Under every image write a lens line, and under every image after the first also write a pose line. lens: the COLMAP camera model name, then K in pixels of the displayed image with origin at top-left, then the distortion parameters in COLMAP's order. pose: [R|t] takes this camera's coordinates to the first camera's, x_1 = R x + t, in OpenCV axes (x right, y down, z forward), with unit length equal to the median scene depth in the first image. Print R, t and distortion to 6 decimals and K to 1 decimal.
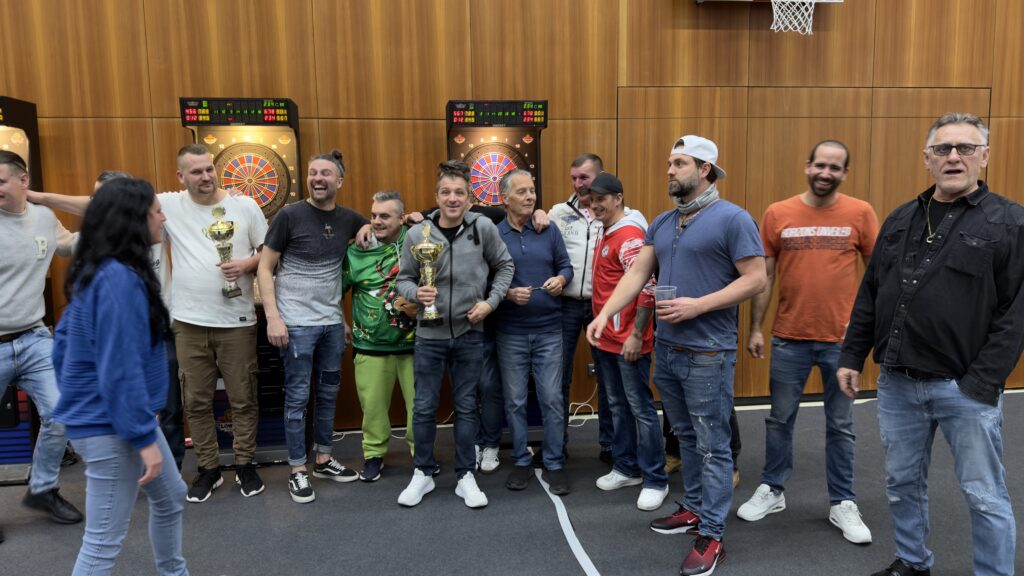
lens RADIAL K [[702.9, 0, 509.9], [0, 702.9, 286.4], [0, 0, 1]] dist [0.027500, -0.034599]
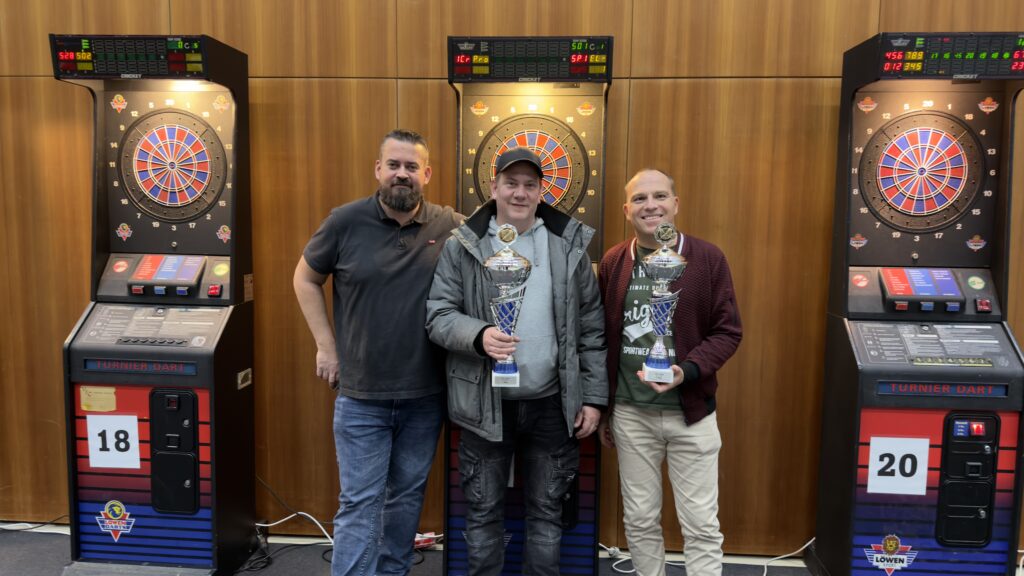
lens RADIAL K [[702.9, 0, 518.7], [0, 702.9, 290.2], [0, 0, 1]] dist [0.027500, -0.034599]
pose [[0.975031, 0.049787, -0.216417, -0.228175], [-0.053948, 0.998454, -0.013358, -0.026944], [0.215418, 0.024700, 0.976210, 0.352550]]
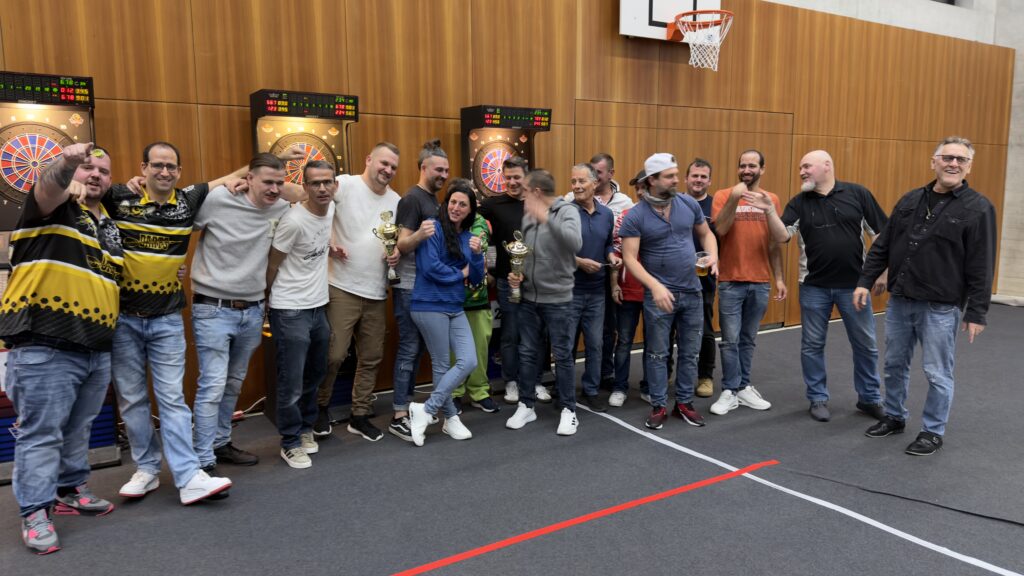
lens RADIAL K [[680.0, 0, 483.2], [0, 680.0, 276.0], [0, 0, 1]] dist [0.041129, -0.046773]
pose [[0.933427, -0.033266, 0.357222, -0.482462], [0.031618, 0.999445, 0.010454, 0.014020], [-0.357371, 0.001536, 0.933961, -0.078967]]
